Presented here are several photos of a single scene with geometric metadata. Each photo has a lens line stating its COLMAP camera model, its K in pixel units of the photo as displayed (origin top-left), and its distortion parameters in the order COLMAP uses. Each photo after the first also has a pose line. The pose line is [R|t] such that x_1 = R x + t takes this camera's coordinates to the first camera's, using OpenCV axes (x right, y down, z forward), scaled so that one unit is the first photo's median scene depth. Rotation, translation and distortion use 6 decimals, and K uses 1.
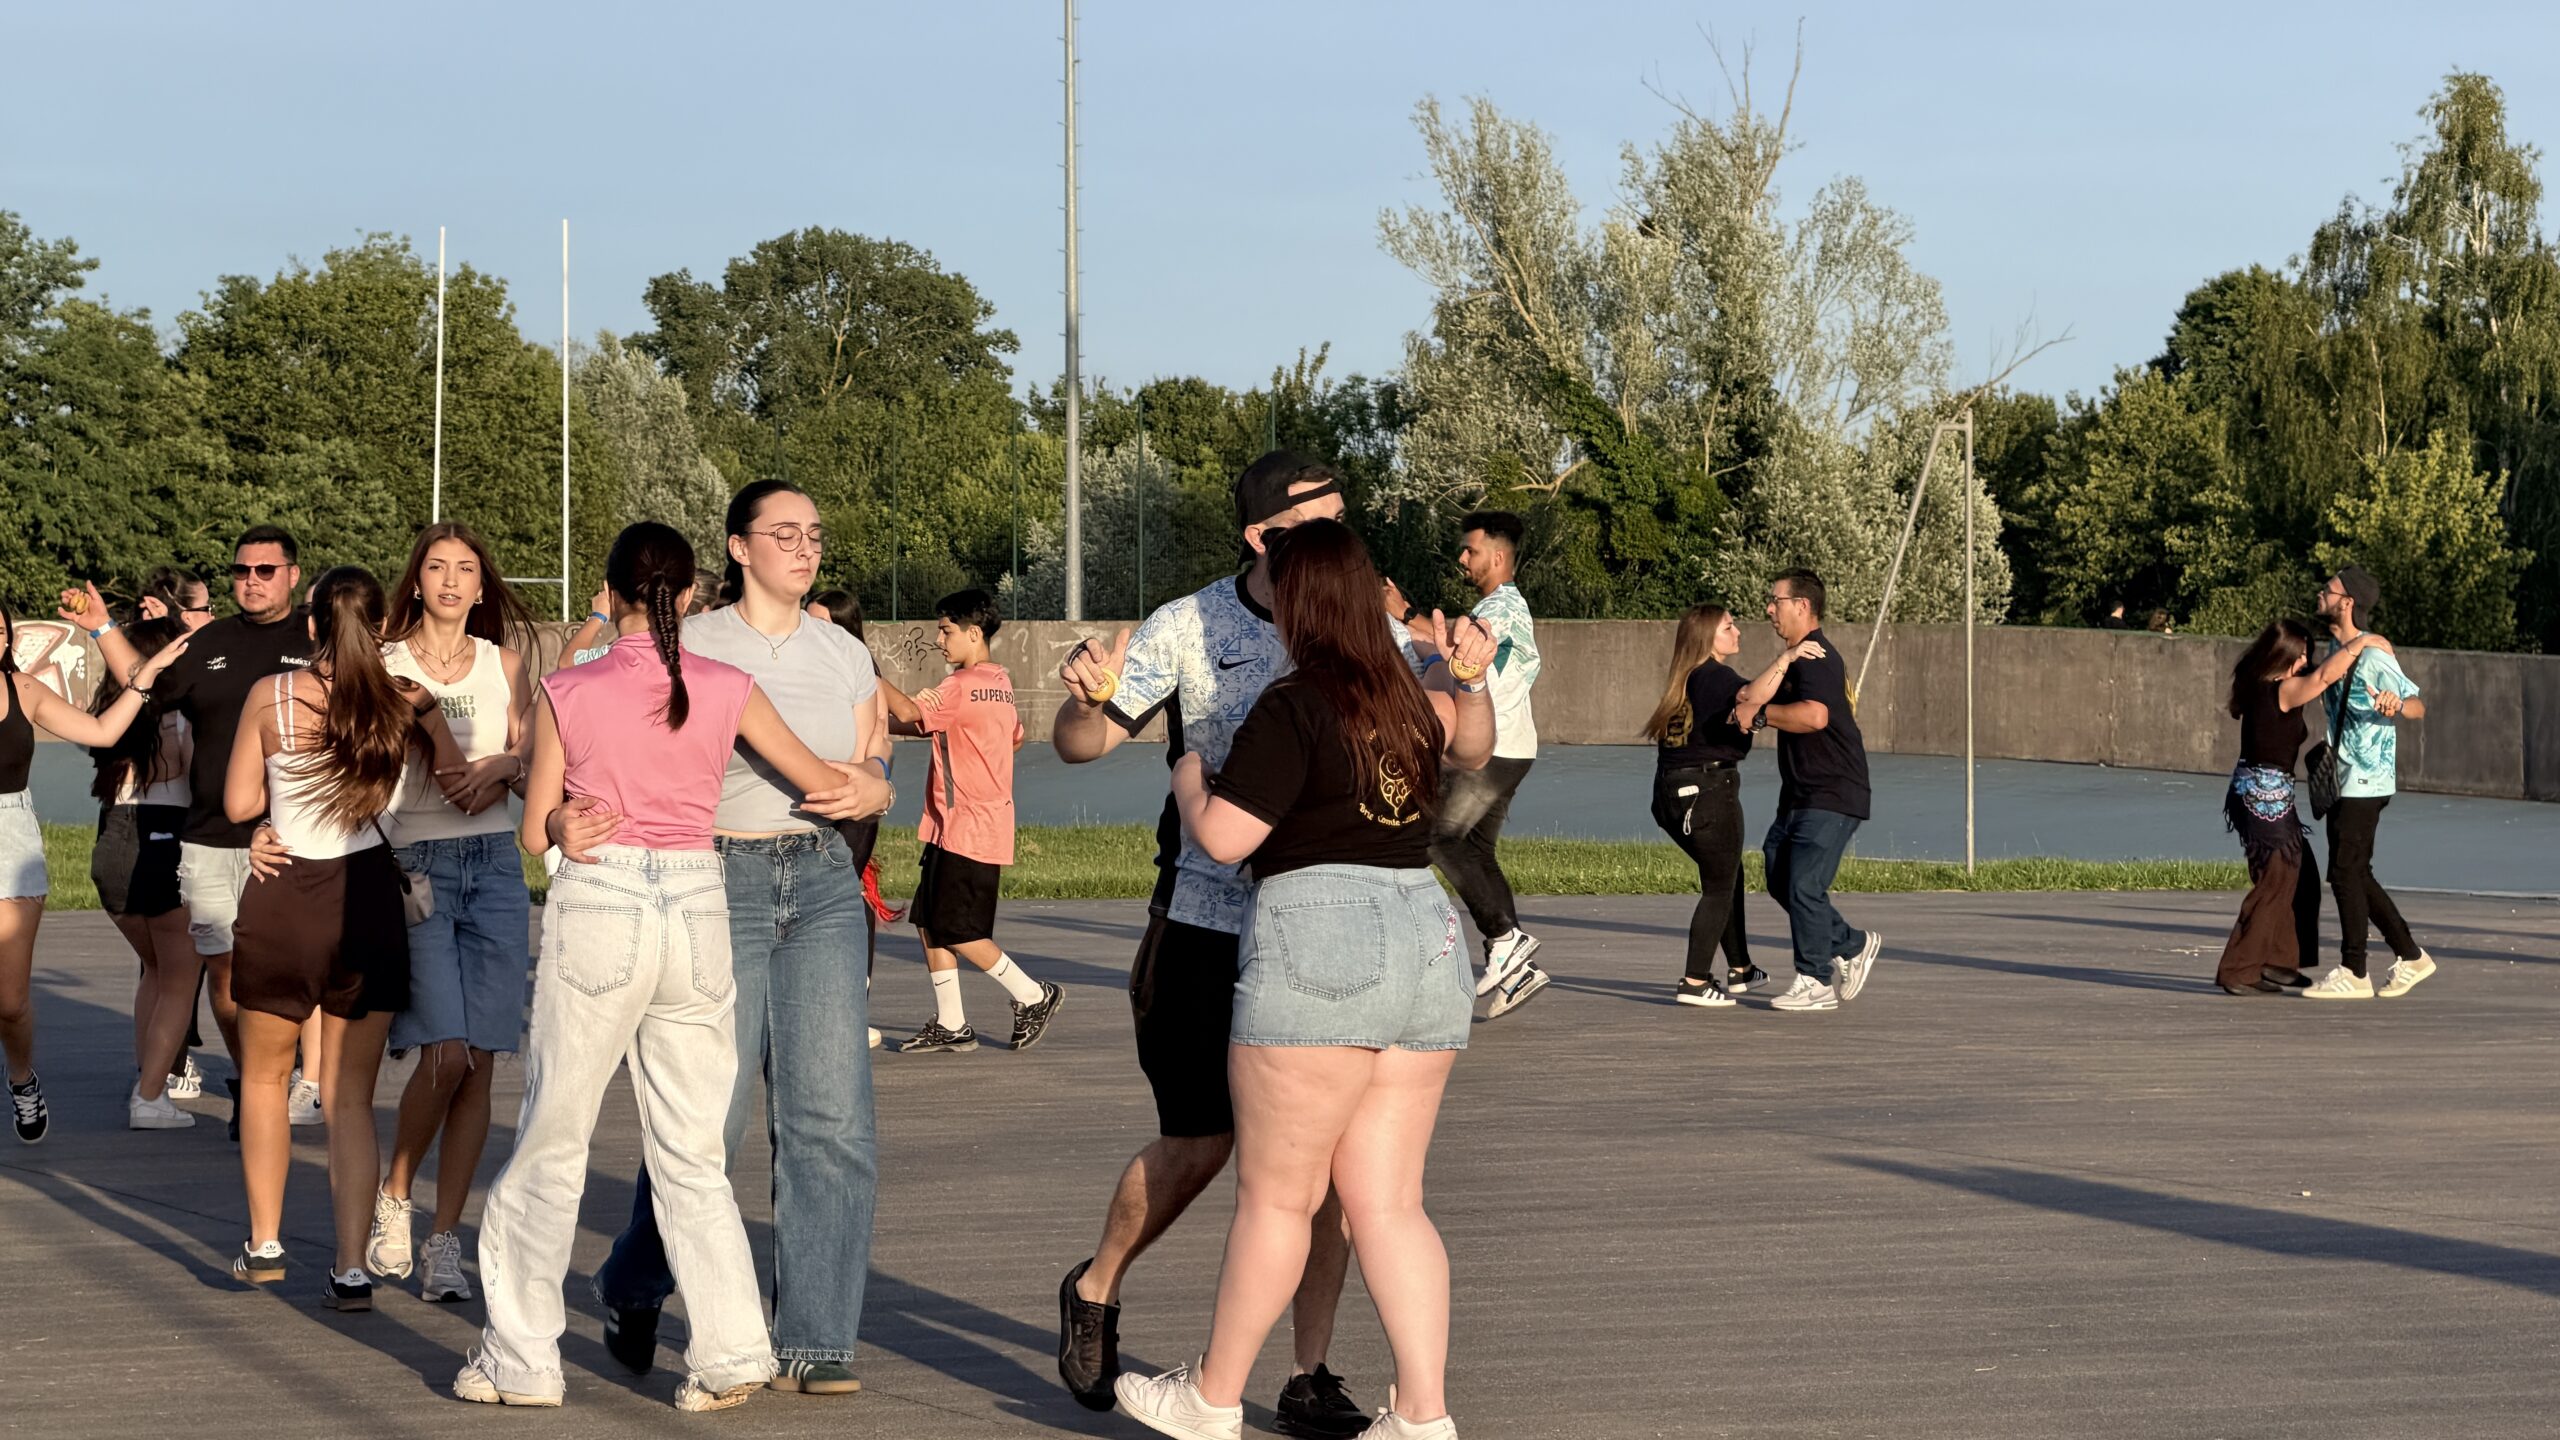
lens RADIAL K [[7757.3, 0, 1280.0], [0, 7757.3, 720.0], [0, 0, 1]] dist [0.074240, 0.817683]
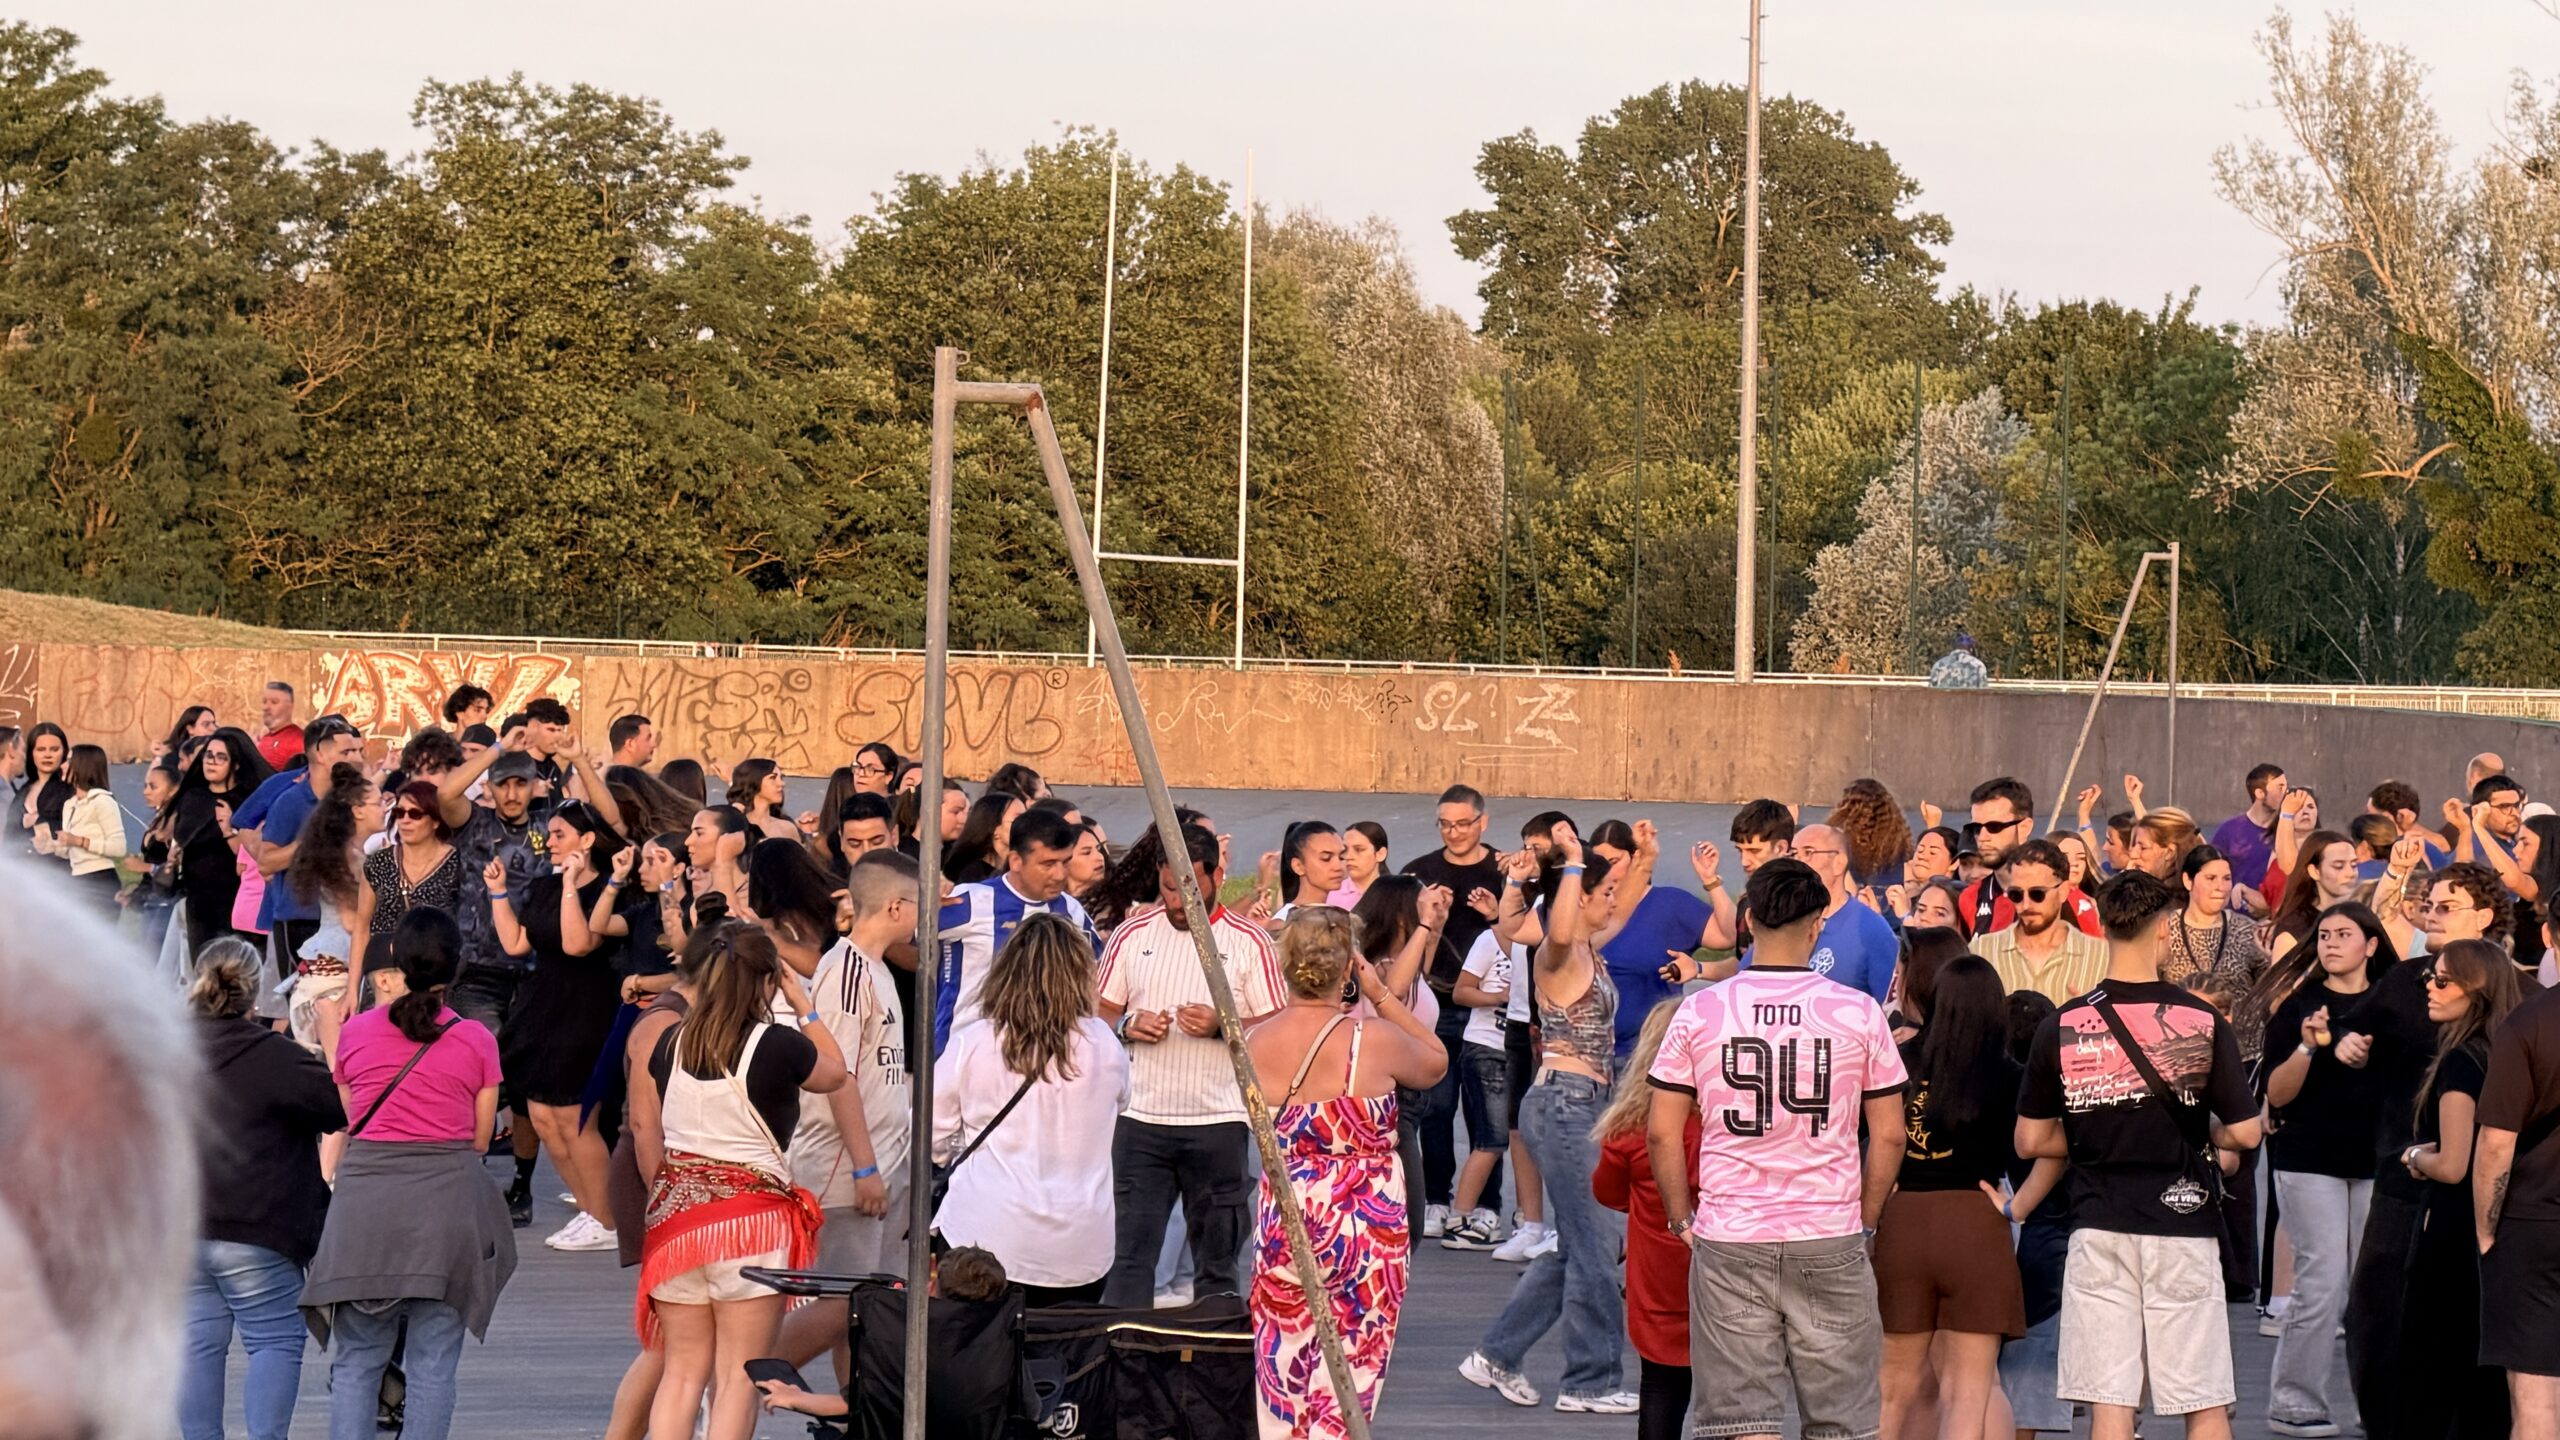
lens RADIAL K [[10544.9, 0, 1280.0], [0, 10544.9, 720.0], [0, 0, 1]] dist [-0.342142, 42.133596]
pose [[0.993630, 0.025510, -0.109770, 0.033044], [-0.025131, 0.999672, 0.004834, -0.004764], [0.109857, -0.002044, 0.993945, -0.135318]]
